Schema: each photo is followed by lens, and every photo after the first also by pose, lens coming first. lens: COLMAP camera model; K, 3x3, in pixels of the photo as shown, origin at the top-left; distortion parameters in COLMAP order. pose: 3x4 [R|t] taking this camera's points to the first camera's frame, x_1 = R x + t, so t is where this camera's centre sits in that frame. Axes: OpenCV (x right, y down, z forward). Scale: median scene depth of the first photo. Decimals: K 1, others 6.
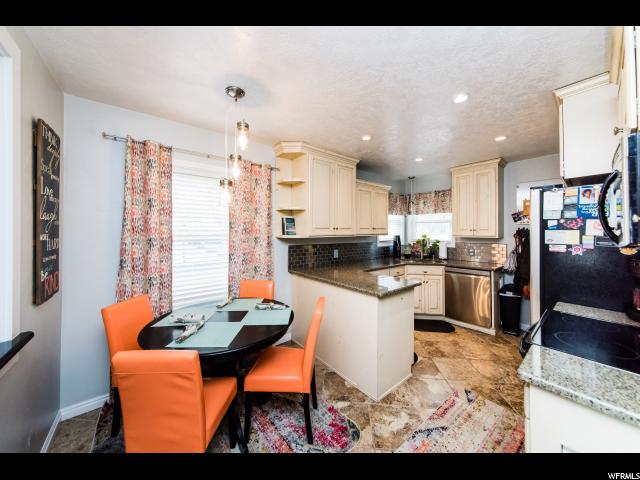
lens RADIAL K [[224.9, 0, 305.0], [0, 224.9, 229.0], [0, 0, 1]] dist [-0.000290, -0.000055]
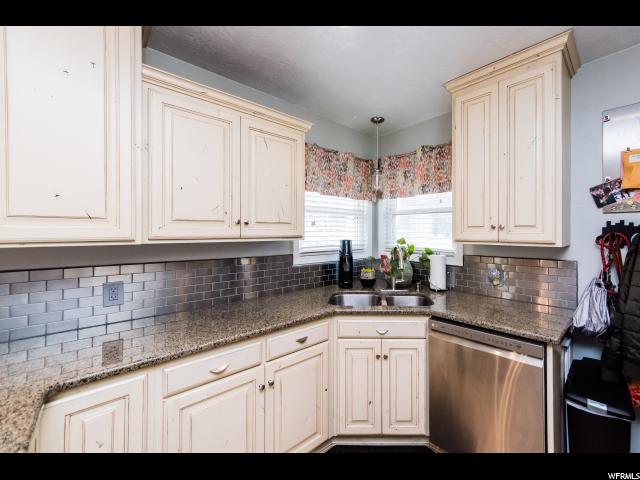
lens RADIAL K [[256.0, 0, 329.0], [0, 256.0, 232.9], [0, 0, 1]] dist [0.000768, 0.000101]
pose [[0.998990, -0.000835, 0.044917, 0.420436], [0.000443, 0.999962, 0.008733, 0.010887], [-0.044923, -0.008704, 0.998953, 0.550933]]
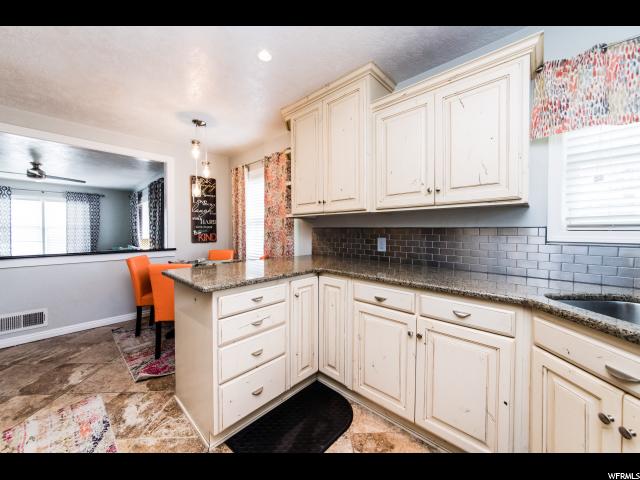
lens RADIAL K [[227.6, 0, 344.4], [0, 227.6, 233.6], [0, 0, 1]] dist [-0.000869, 0.000281]
pose [[0.221846, 0.012574, -0.975001, 0.657139], [0.009123, 0.999846, 0.014970, 0.066531], [0.975039, -0.012216, 0.221697, 0.729124]]
